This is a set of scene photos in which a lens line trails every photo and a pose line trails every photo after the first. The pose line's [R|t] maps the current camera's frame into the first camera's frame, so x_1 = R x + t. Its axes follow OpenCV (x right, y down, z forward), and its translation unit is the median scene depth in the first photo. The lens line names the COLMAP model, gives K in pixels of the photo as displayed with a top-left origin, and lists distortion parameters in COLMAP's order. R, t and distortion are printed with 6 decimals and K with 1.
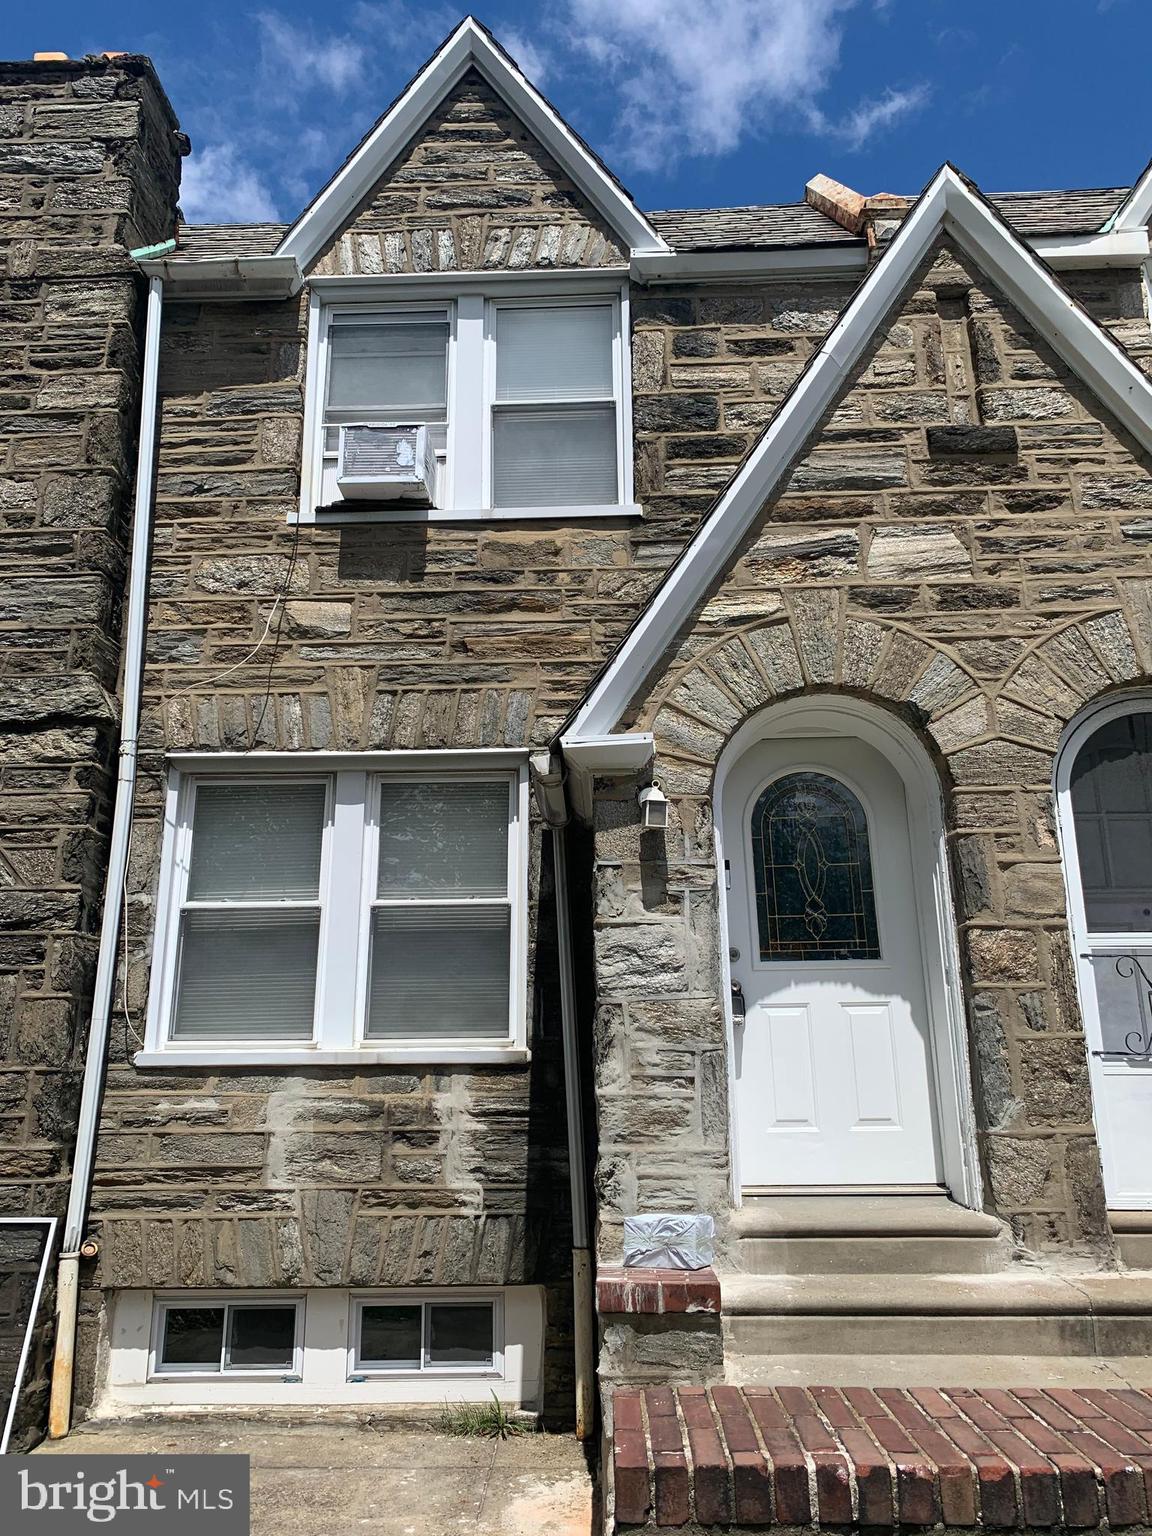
lens RADIAL K [[1170.7, 0, 570.3], [0, 1170.7, 774.1], [0, 0, 1]] dist [0.000054, -0.003208]
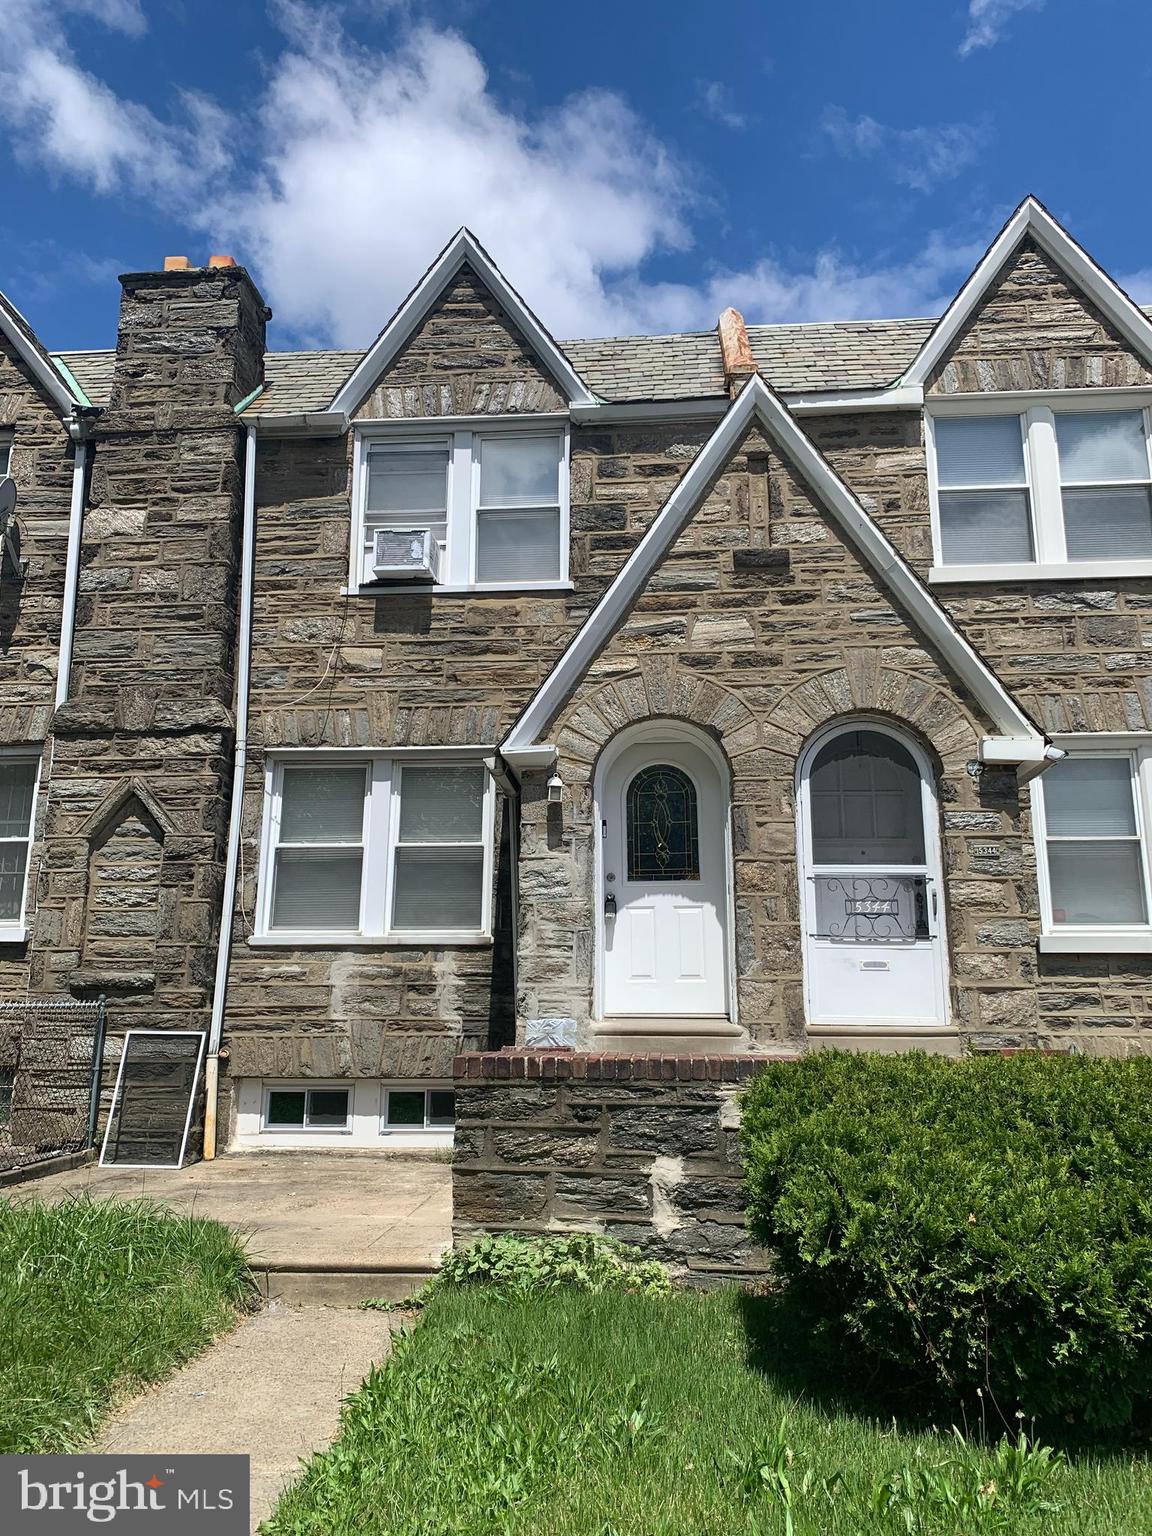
lens RADIAL K [[1170.7, 0, 580.2], [0, 1170.7, 762.1], [0, 0, 1]] dist [0.000054, -0.003208]
pose [[0.998908, 0.000922, -0.046714, 0.160618], [0.001025, 0.999132, 0.041650, -0.069459], [0.046712, -0.041653, 0.998040, -0.583967]]
